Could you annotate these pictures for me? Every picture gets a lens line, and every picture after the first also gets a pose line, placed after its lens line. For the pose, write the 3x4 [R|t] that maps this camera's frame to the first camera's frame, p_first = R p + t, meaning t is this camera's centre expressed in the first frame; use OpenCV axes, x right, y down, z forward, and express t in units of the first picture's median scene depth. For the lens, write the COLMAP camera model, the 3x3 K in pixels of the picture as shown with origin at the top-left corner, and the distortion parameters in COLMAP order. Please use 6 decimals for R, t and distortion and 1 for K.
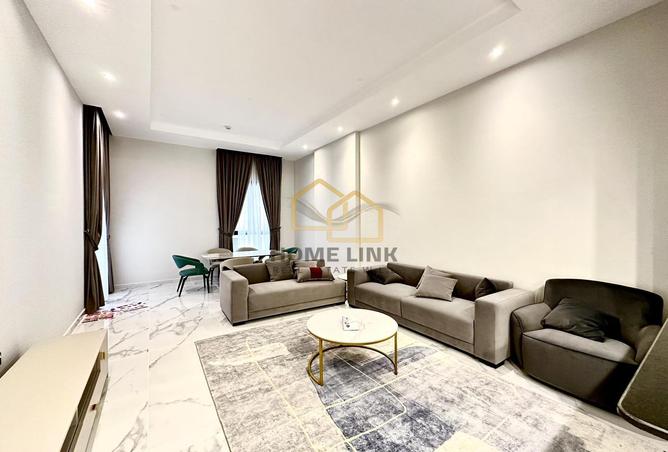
lens RADIAL K [[274.1, 0, 334.0], [0, 274.1, 226.0], [0, 0, 1]] dist [-0.000314, 0.000049]
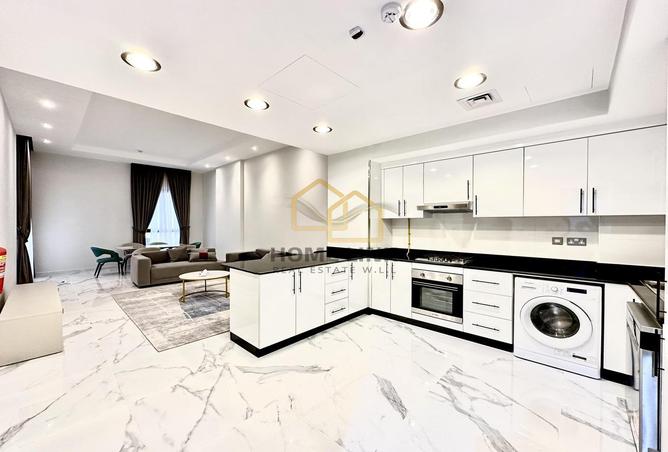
lens RADIAL K [[270.6, 0, 334.0], [0, 270.6, 226.0], [0, 0, 1]] dist [0.000409, 0.000239]
pose [[0.974737, 0.004036, 0.223319, 0.243169], [-0.003487, 0.999990, -0.002851, 0.005302], [-0.223328, 0.002000, 0.974741, -0.498225]]
